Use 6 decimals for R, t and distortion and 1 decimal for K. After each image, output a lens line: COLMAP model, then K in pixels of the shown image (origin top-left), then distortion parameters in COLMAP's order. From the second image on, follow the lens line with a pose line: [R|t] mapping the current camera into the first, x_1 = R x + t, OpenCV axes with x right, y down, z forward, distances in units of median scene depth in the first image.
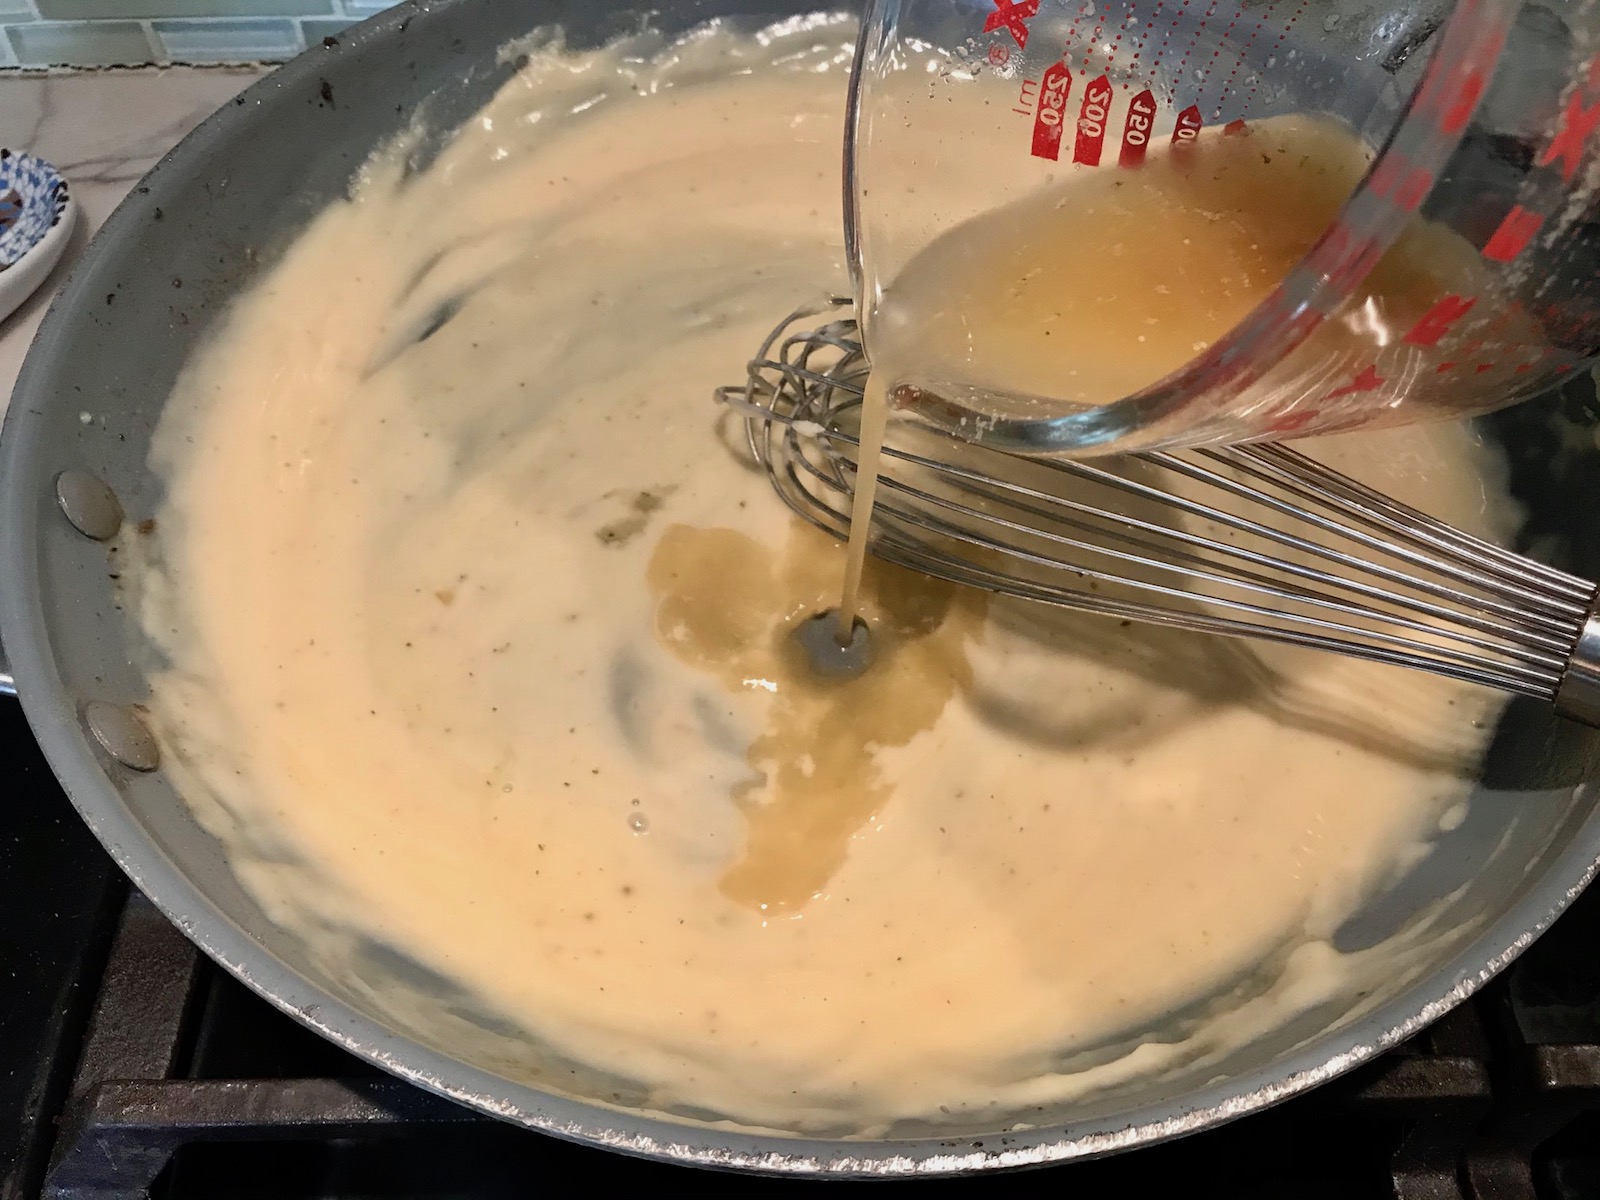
lens RADIAL K [[1440.9, 0, 806.3], [0, 1440.9, 591.0], [0, 0, 1]] dist [-0.008827, -0.002518]
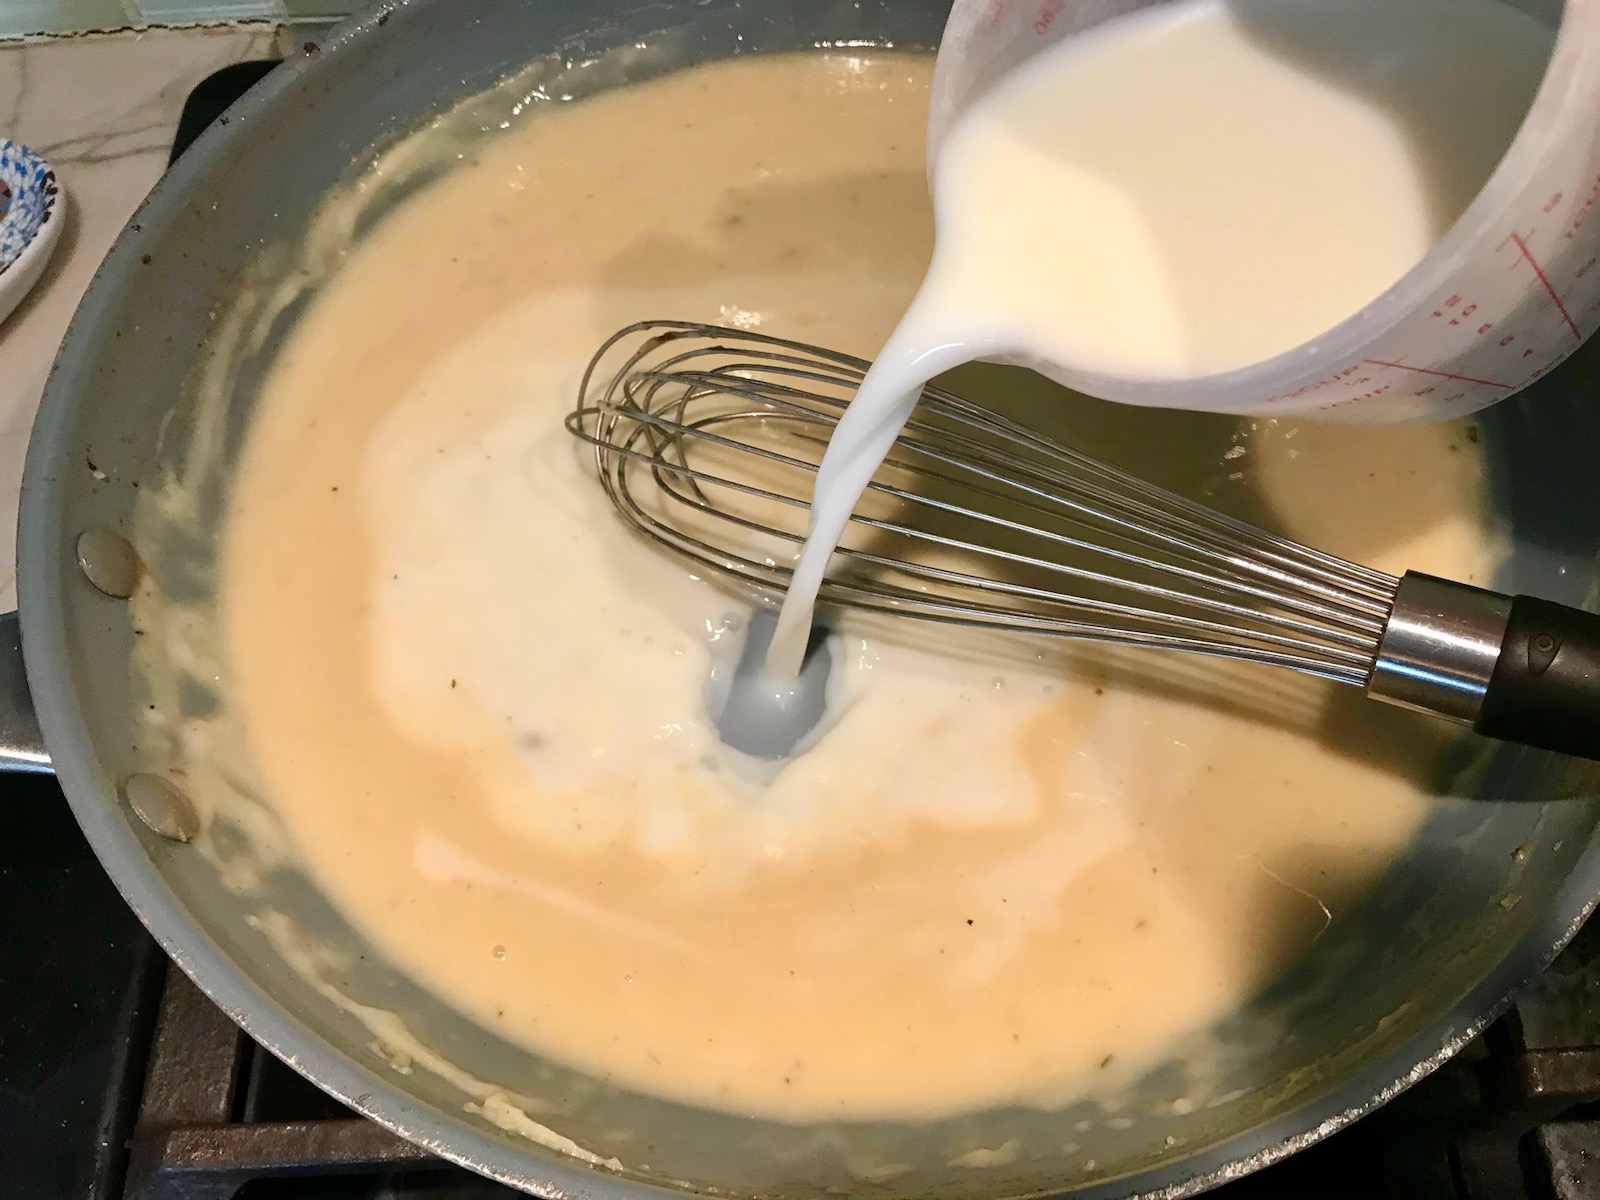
lens RADIAL K [[1442.1, 0, 800.0], [0, 1442.1, 600.0], [0, 0, 1]] dist [-0.012542, -0.003755]
pose [[0.999361, -0.032494, -0.014893, 0.006515], [0.033900, 0.993719, 0.106649, -0.164423], [0.011334, -0.107085, 0.994185, -0.014808]]
